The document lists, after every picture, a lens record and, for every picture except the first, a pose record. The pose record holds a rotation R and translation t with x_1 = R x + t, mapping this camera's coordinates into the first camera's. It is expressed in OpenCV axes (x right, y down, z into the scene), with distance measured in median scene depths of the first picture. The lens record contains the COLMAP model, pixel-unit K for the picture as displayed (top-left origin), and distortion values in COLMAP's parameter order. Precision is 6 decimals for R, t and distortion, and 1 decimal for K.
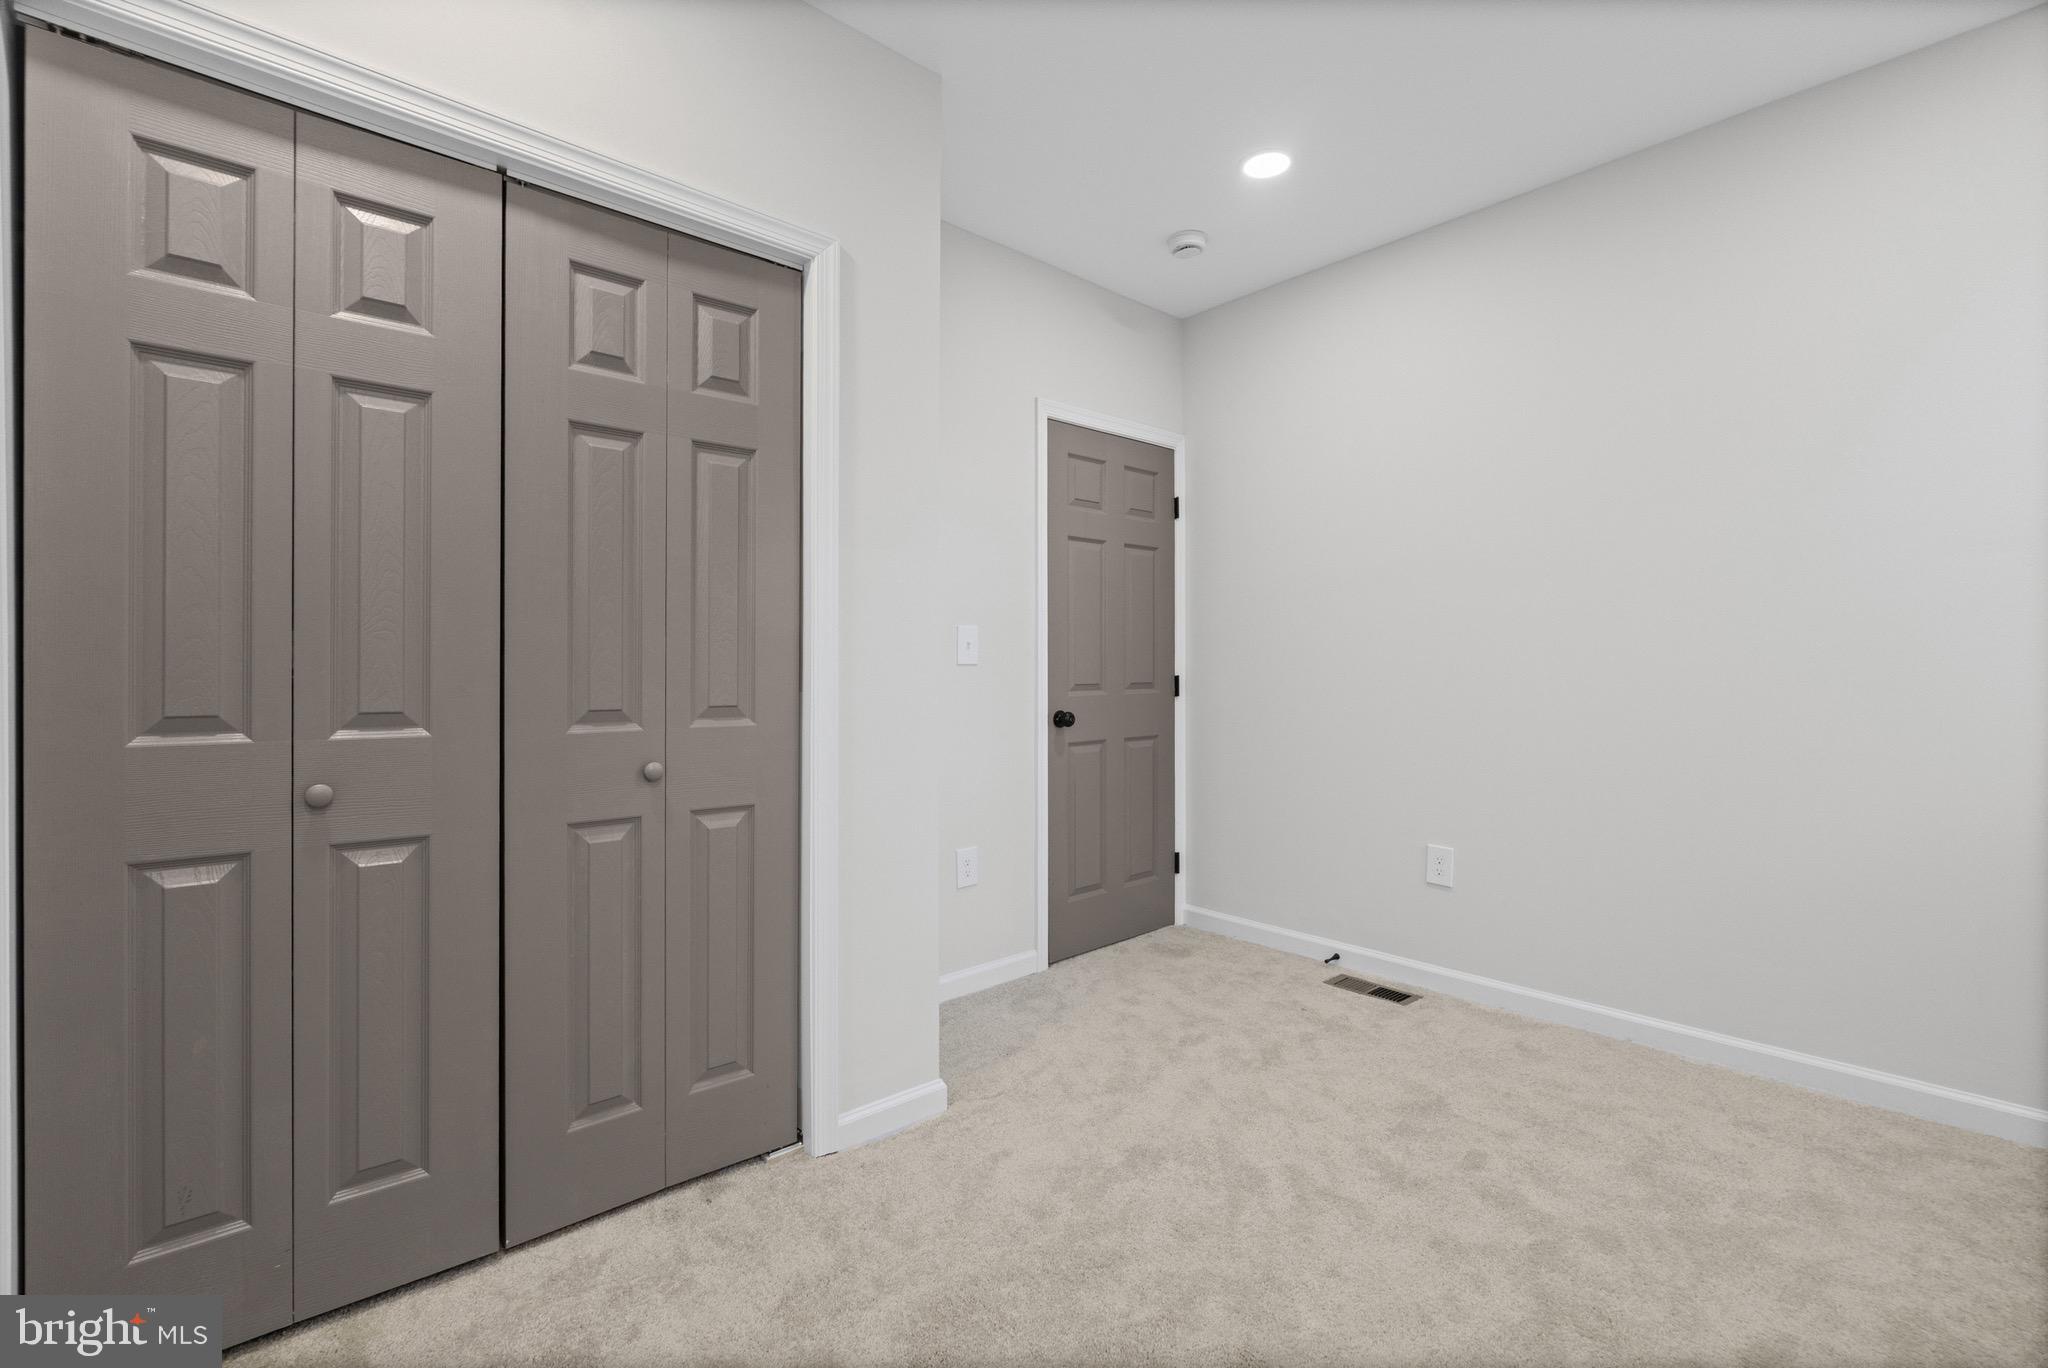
lens RADIAL K [[912.6, 0, 1025.9], [0, 912.6, 670.6], [0, 0, 1]] dist [-0.005933, 0.000283]
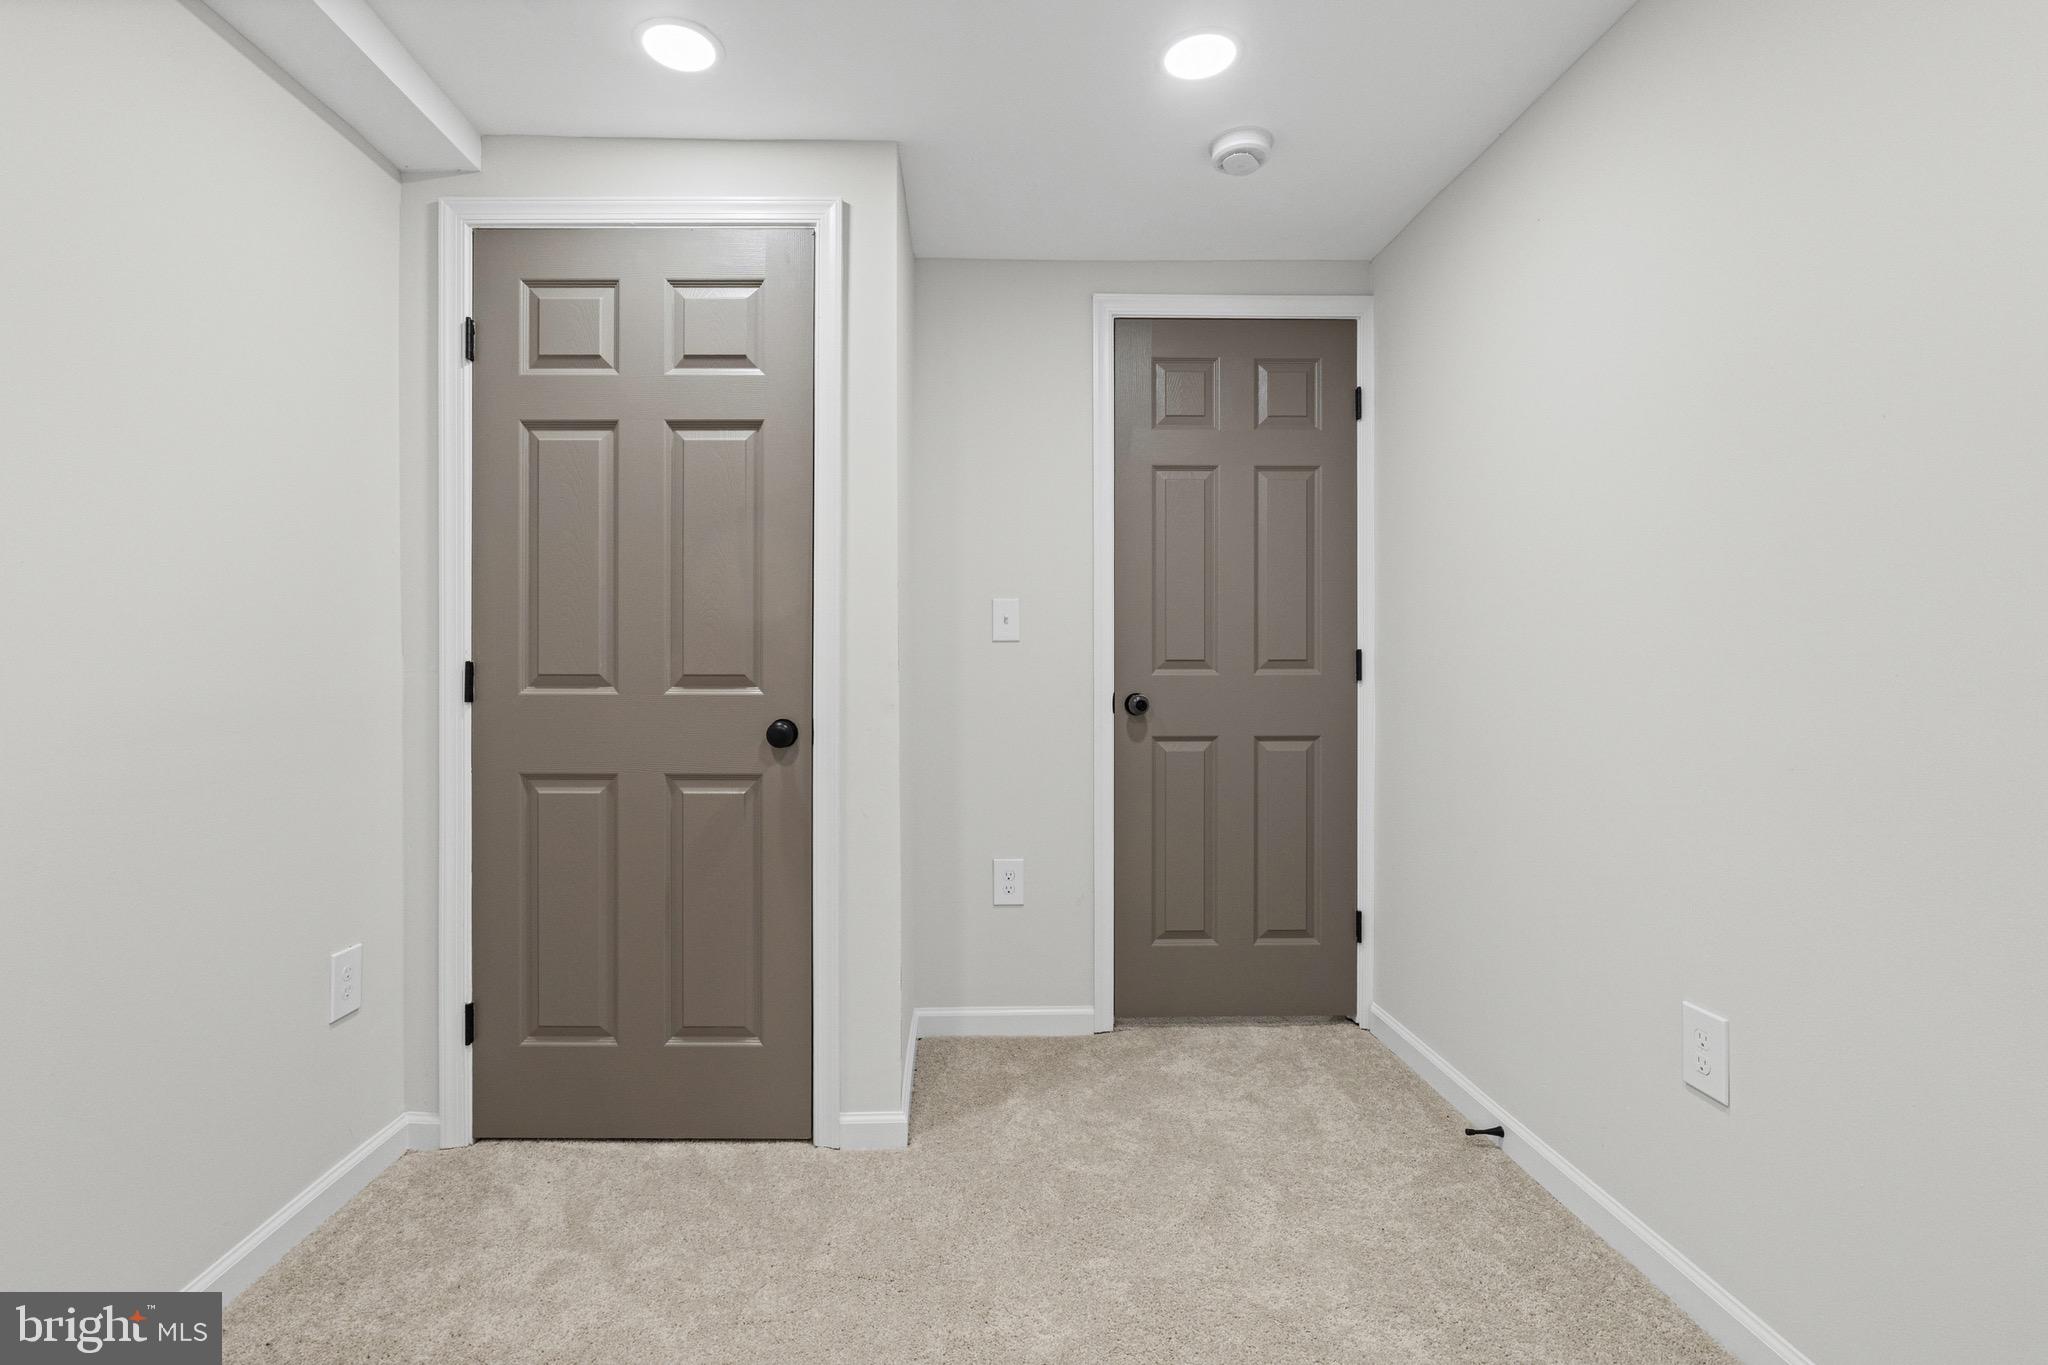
lens RADIAL K [[861.2, 0, 1001.3], [0, 861.2, 650.7], [0, 0, 1]] dist [0.002175, 0.000058]
pose [[0.751475, 0.005855, -0.659736, 0.427702], [-0.003584, 0.999982, 0.004792, 0.003864], [0.659752, -0.001236, 0.751482, 0.375314]]
